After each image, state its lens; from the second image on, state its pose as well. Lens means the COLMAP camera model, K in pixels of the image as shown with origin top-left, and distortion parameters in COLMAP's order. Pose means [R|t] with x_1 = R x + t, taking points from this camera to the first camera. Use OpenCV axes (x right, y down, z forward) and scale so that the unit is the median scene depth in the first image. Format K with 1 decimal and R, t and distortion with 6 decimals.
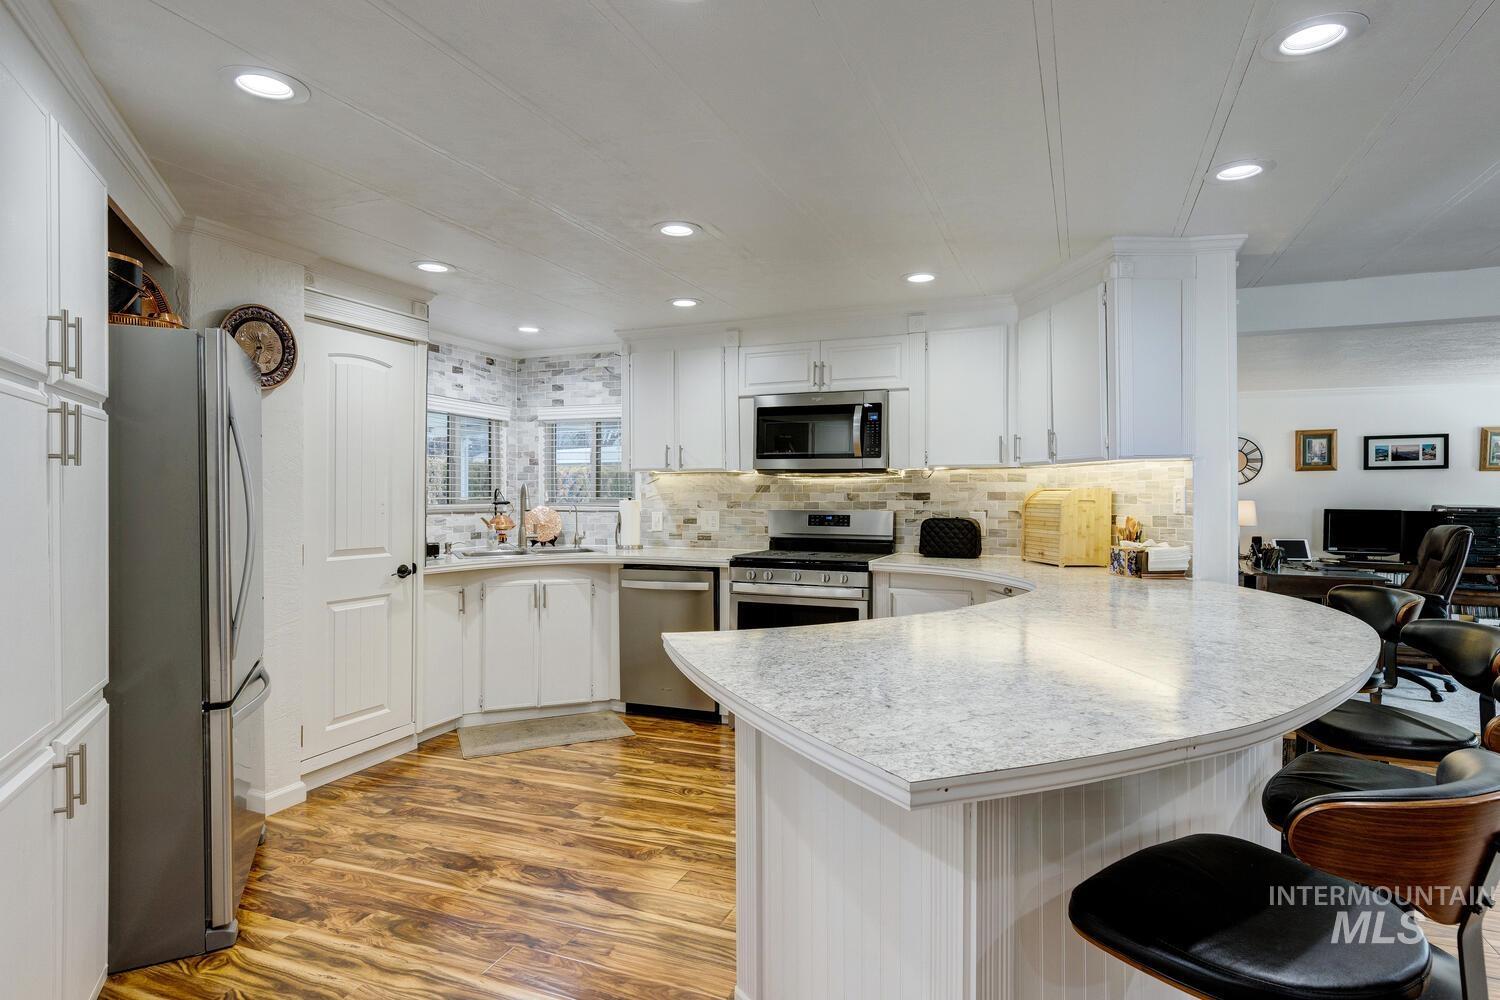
lens RADIAL K [[778.6, 0, 763.3], [0, 778.6, 509.9], [0, 0, 1]] dist [0.011846, -0.002387]
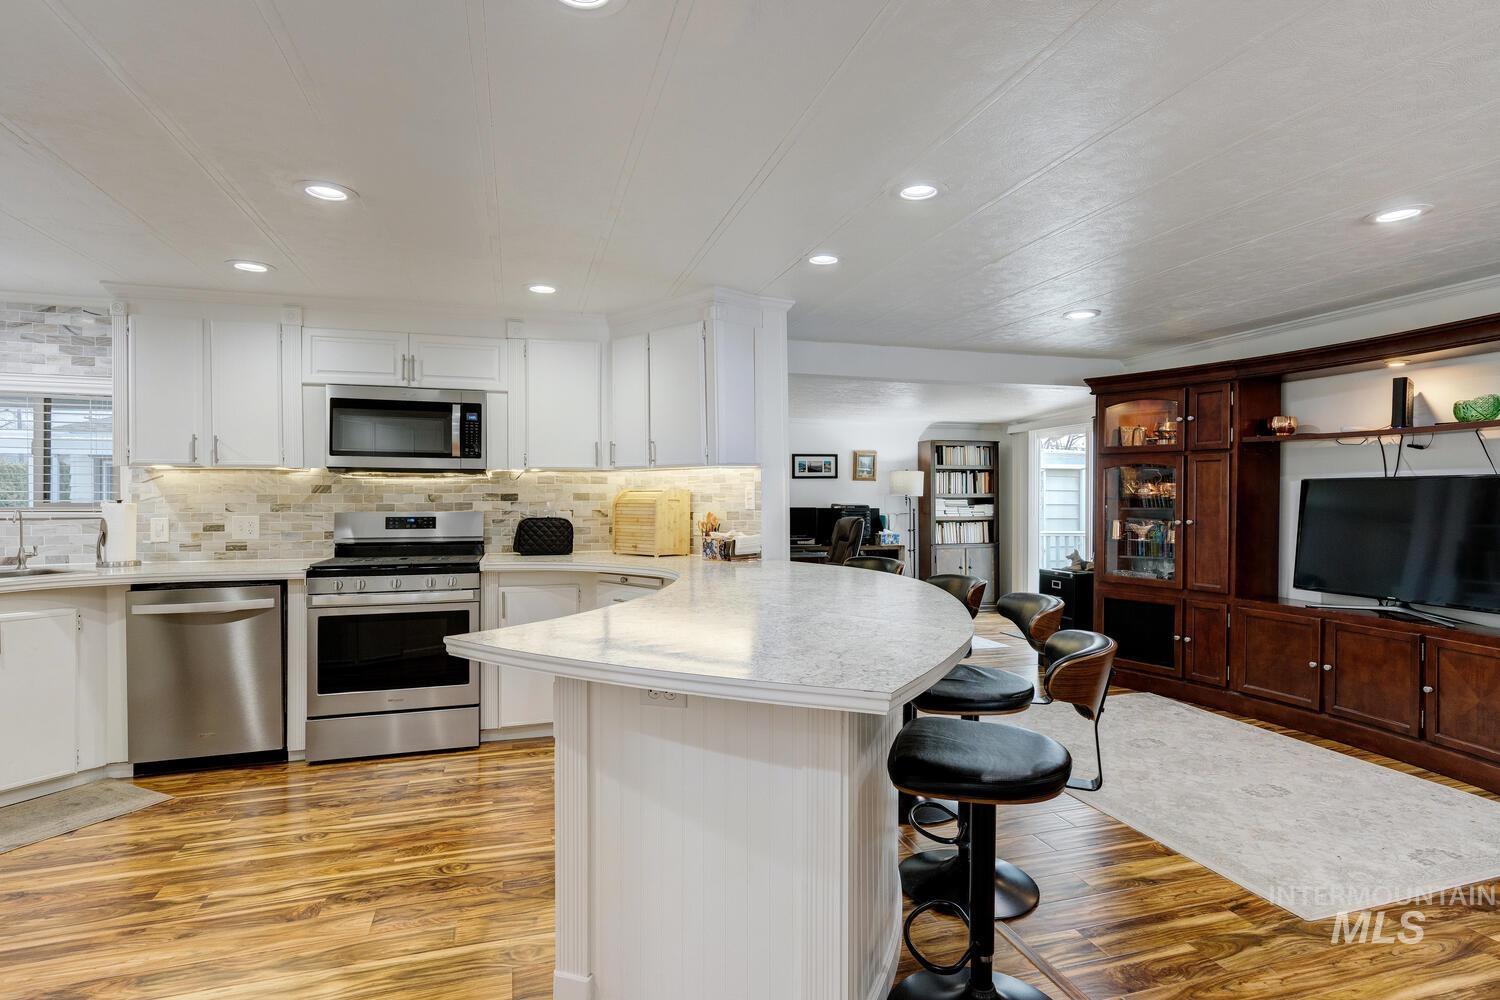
lens RADIAL K [[778.6, 0, 731.9], [0, 778.6, 501.6], [0, 0, 1]] dist [0.011846, -0.002387]
pose [[0.782591, -0.003786, 0.622525, -0.206083], [0.014426, 0.999823, -0.012054, 0.004802], [-0.622369, 0.018414, 0.782507, 0.018064]]
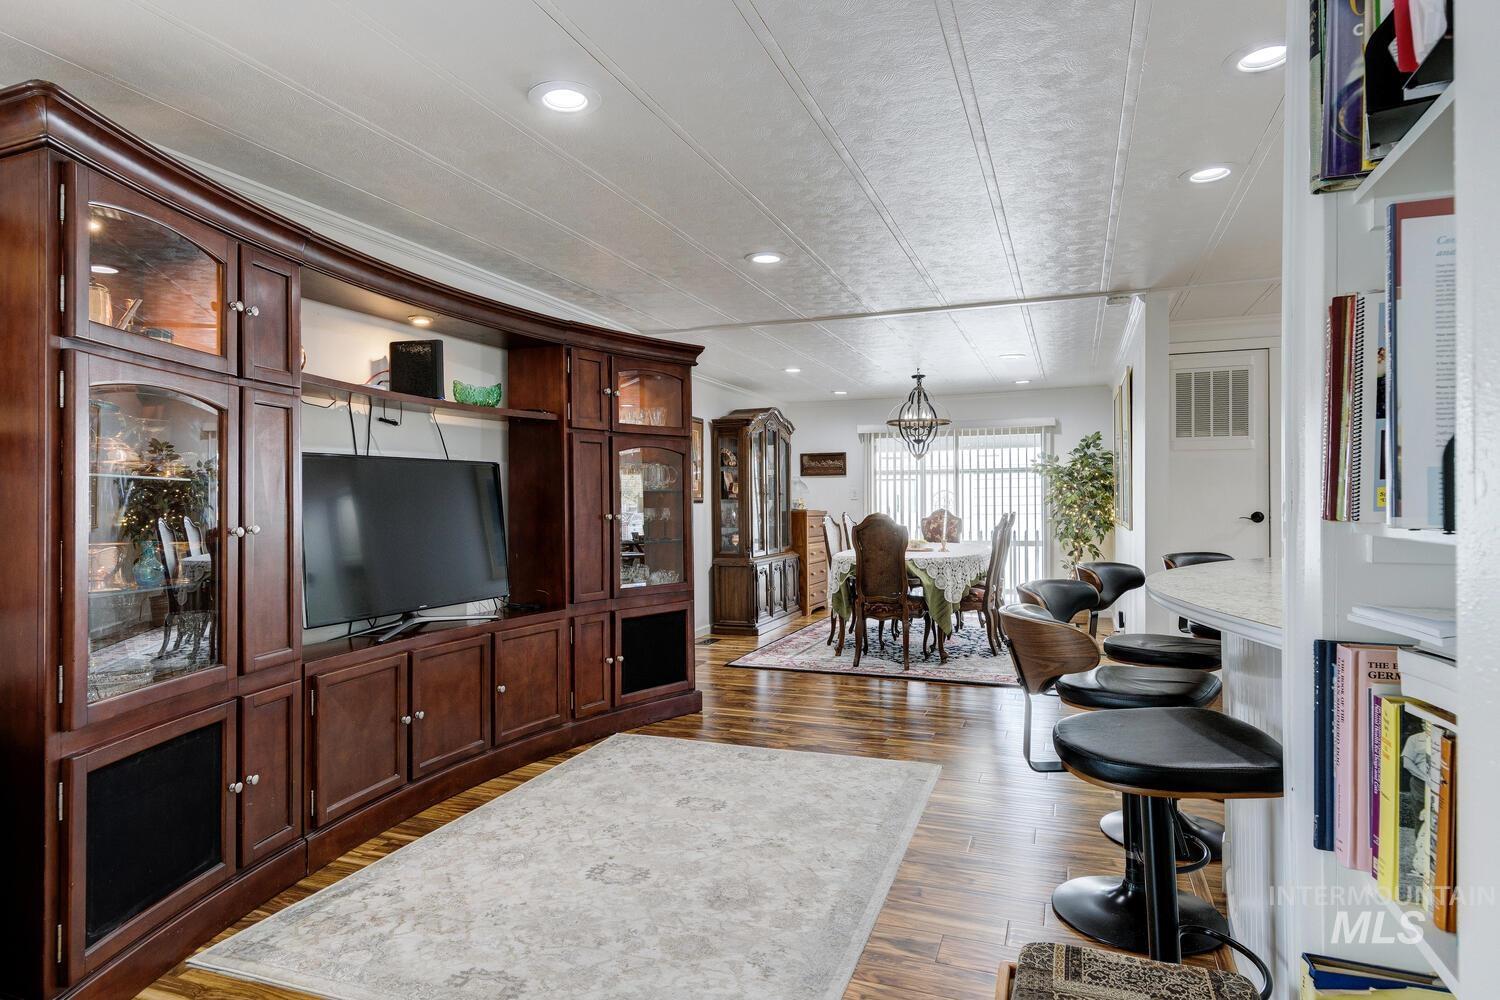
lens RADIAL K [[862.1, 0, 754.4], [0, 862.1, 497.3], [0, 0, 1]] dist [0.010887, 0.003967]
pose [[-0.999785, 0.010925, -0.017611, 0.633102], [0.010494, 0.999647, 0.024392, -0.002149], [0.017872, 0.024202, -0.999547, 1.037335]]
